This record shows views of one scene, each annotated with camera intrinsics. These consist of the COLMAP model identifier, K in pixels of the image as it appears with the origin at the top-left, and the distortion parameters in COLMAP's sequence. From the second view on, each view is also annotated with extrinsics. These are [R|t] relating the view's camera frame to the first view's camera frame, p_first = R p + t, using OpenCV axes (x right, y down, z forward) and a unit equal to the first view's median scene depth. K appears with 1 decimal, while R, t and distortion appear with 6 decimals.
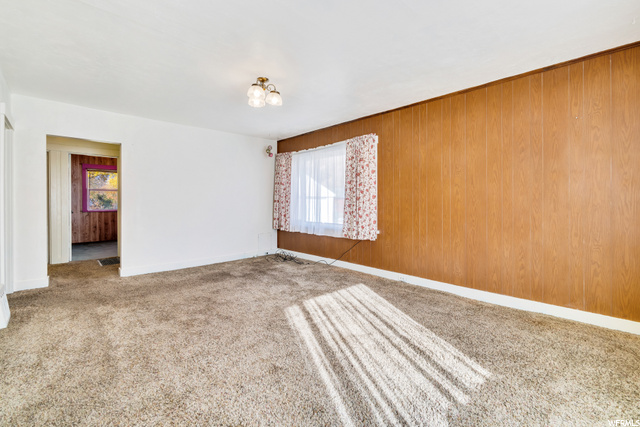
lens RADIAL K [[295.2, 0, 319.9], [0, 295.2, 201.8], [0, 0, 1]] dist [-0.000512, -0.000012]
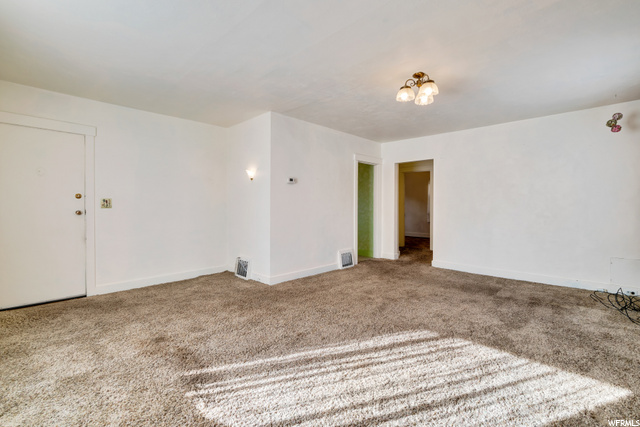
lens RADIAL K [[284.4, 0, 320.0], [0, 284.4, 213.5], [0, 0, 1]] dist [-0.000320, 0.000026]
pose [[0.040599, 0.030963, -0.998696, 0.583193], [-0.001368, 0.999521, 0.030933, -0.006578], [0.999175, 0.000110, 0.040622, 0.545796]]
